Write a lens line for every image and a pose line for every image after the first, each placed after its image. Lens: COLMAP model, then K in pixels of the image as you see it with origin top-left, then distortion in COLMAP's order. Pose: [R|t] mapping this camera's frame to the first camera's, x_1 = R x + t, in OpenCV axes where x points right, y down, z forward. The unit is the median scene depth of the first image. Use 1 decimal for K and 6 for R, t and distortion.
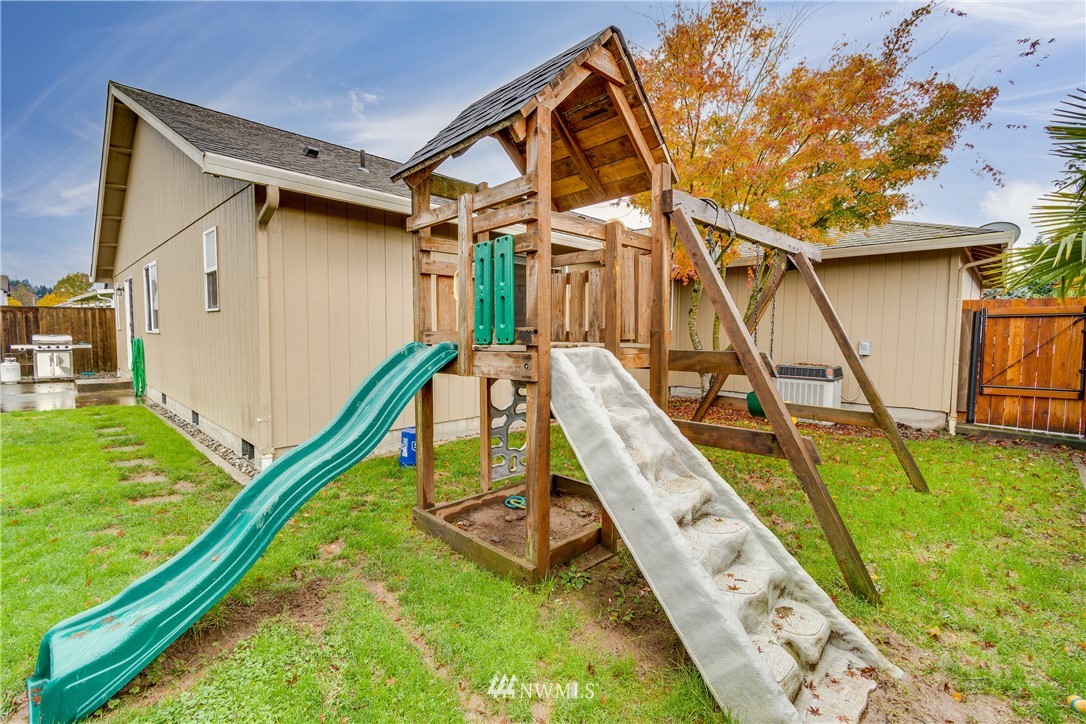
lens RADIAL K [[484.9, 0, 543.0], [0, 484.9, 362.0], [0, 0, 1]] dist [0.001076, -0.000133]
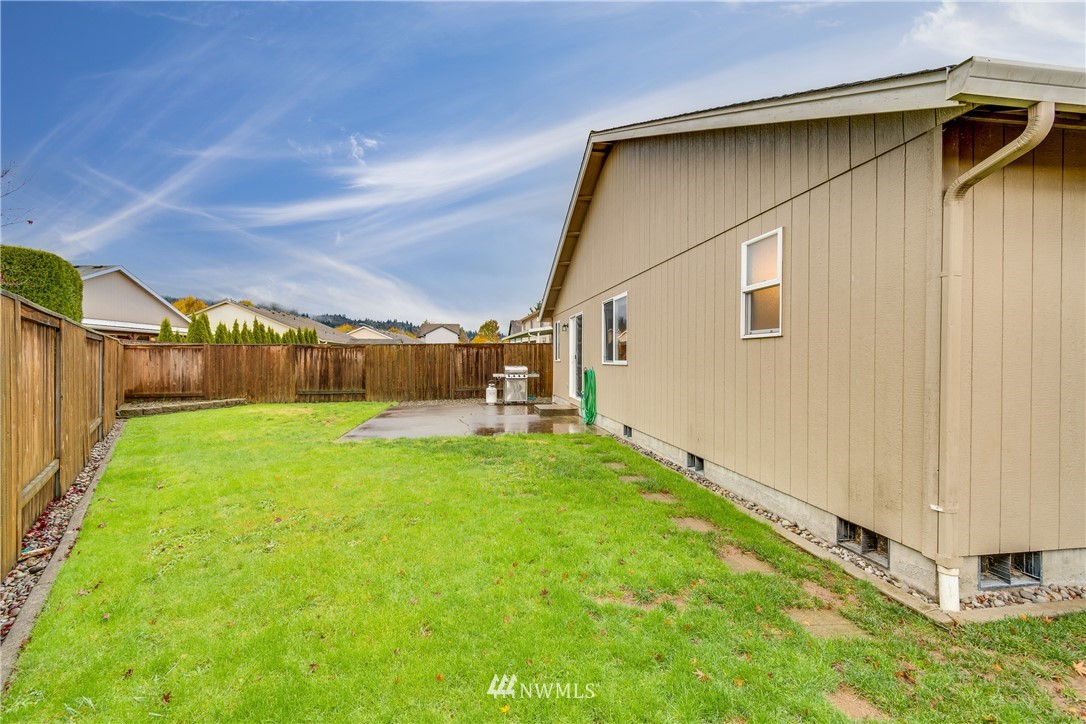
lens RADIAL K [[484.9, 0, 543.0], [0, 484.9, 362.0], [0, 0, 1]] dist [0.001076, -0.000133]
pose [[0.797943, -0.001178, -0.602732, -0.232969], [-0.037800, 0.997932, -0.051993, -0.005126], [0.601547, 0.064271, 0.796248, 0.077124]]
